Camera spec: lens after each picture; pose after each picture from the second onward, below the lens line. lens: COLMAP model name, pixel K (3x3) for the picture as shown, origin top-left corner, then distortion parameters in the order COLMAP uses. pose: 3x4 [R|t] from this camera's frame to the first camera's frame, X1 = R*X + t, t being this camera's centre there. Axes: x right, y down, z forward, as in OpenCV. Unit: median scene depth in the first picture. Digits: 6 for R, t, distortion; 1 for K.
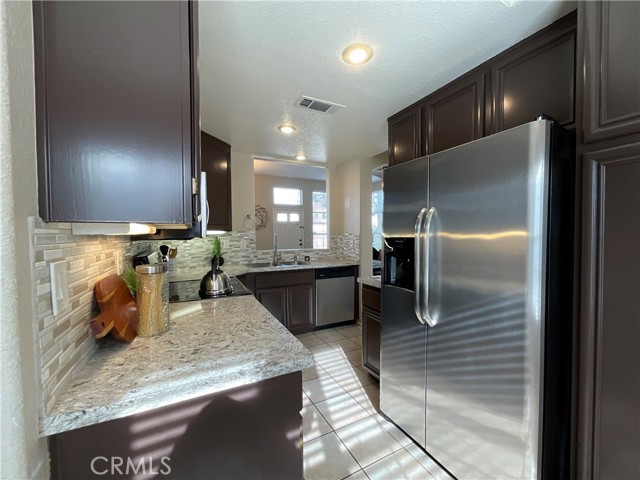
lens RADIAL K [[260.0, 0, 320.9], [0, 260.0, 238.5], [0, 0, 1]] dist [0.008967, 0.000384]
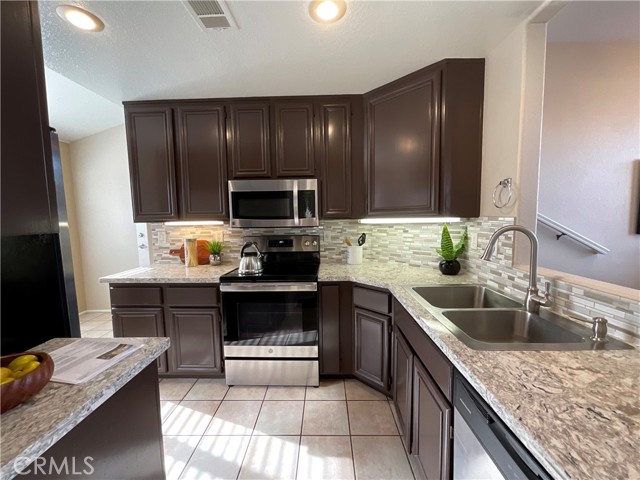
lens RADIAL K [[260.0, 0, 319.1], [0, 260.0, 240.2], [0, 0, 1]] dist [0.008967, 0.000384]
pose [[-0.485576, 0.089878, -0.869562, 0.485190], [0.002454, 0.994837, 0.101456, -0.065717], [0.874191, 0.047131, -0.483290, 1.782327]]
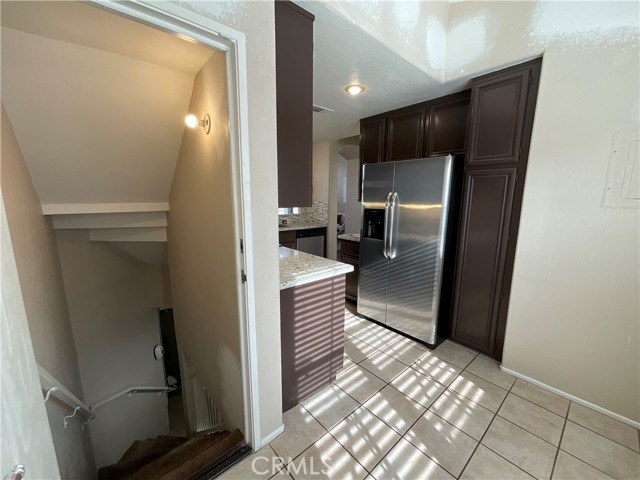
lens RADIAL K [[260.0, 0, 320.4], [0, 260.0, 239.6], [0, 0, 1]] dist [0.008967, 0.000384]
pose [[0.972934, -0.025312, 0.229693, -0.409982], [-0.008359, 0.989477, 0.144449, -0.047152], [-0.230932, -0.142460, 0.962484, -0.529843]]
